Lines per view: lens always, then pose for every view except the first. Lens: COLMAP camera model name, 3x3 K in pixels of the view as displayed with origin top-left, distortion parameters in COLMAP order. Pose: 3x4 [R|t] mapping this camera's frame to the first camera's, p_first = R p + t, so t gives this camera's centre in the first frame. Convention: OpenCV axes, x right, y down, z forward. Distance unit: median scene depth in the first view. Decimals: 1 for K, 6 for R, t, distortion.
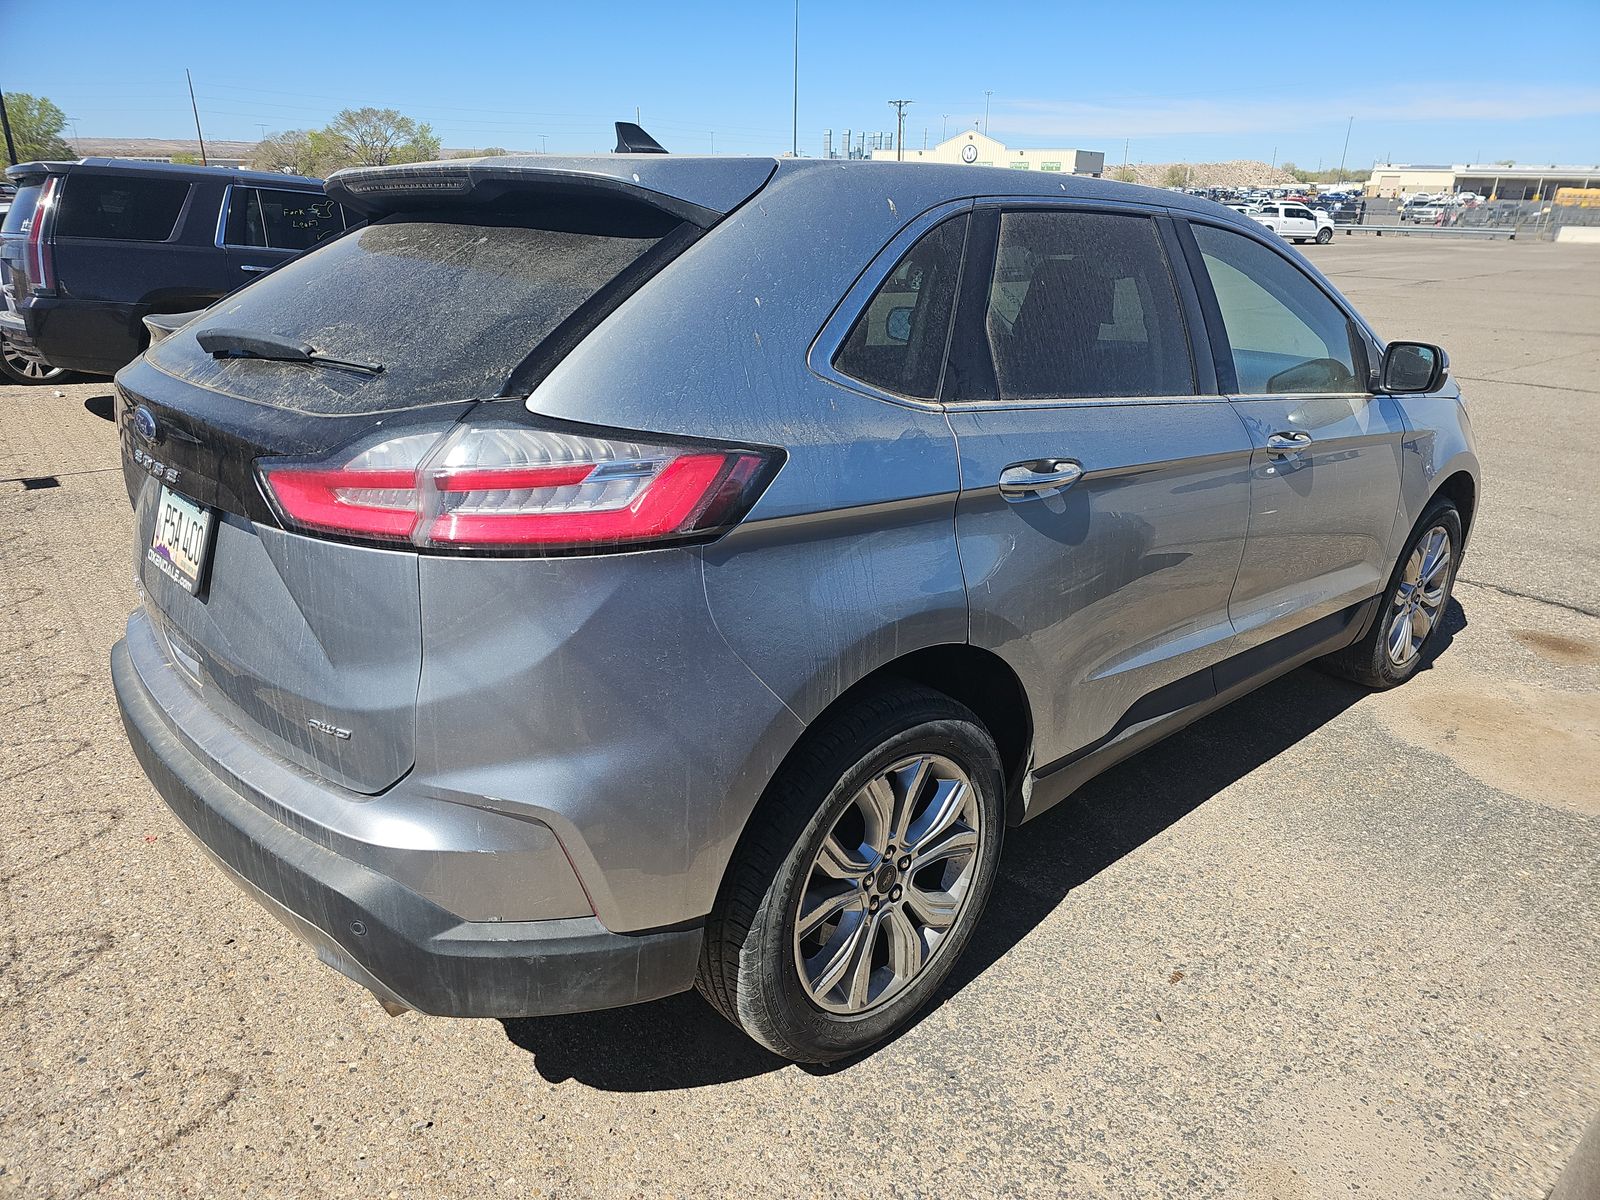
lens RADIAL K [[1069.3, 0, 798.0], [0, 1069.3, 606.3], [0, 0, 1]] dist [0.032509, -0.029275]
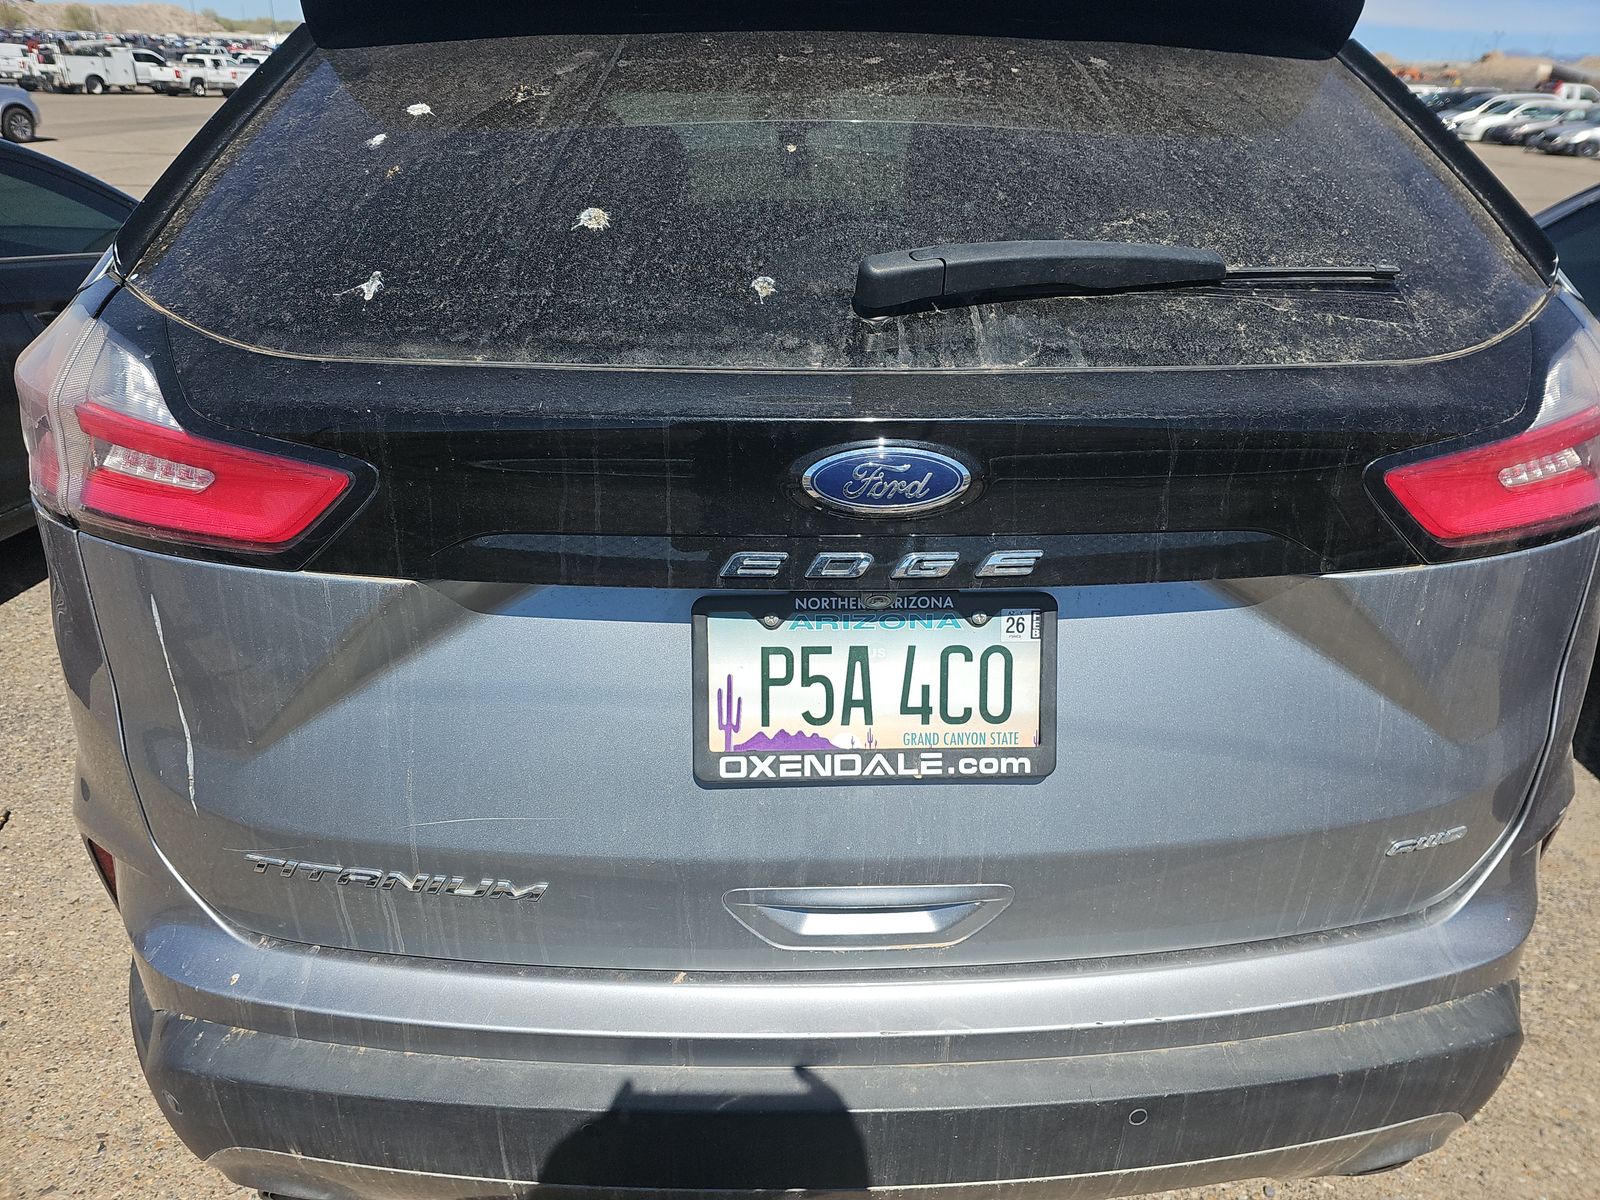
lens RADIAL K [[1069.3, 0, 788.5], [0, 1069.3, 589.3], [0, 0, 1]] dist [0.032509, -0.029275]
pose [[0.645323, -0.319022, 0.694106, -0.859440], [0.246968, 0.946956, 0.205624, -0.204489], [-0.722886, 0.038728, 0.689881, 0.649921]]
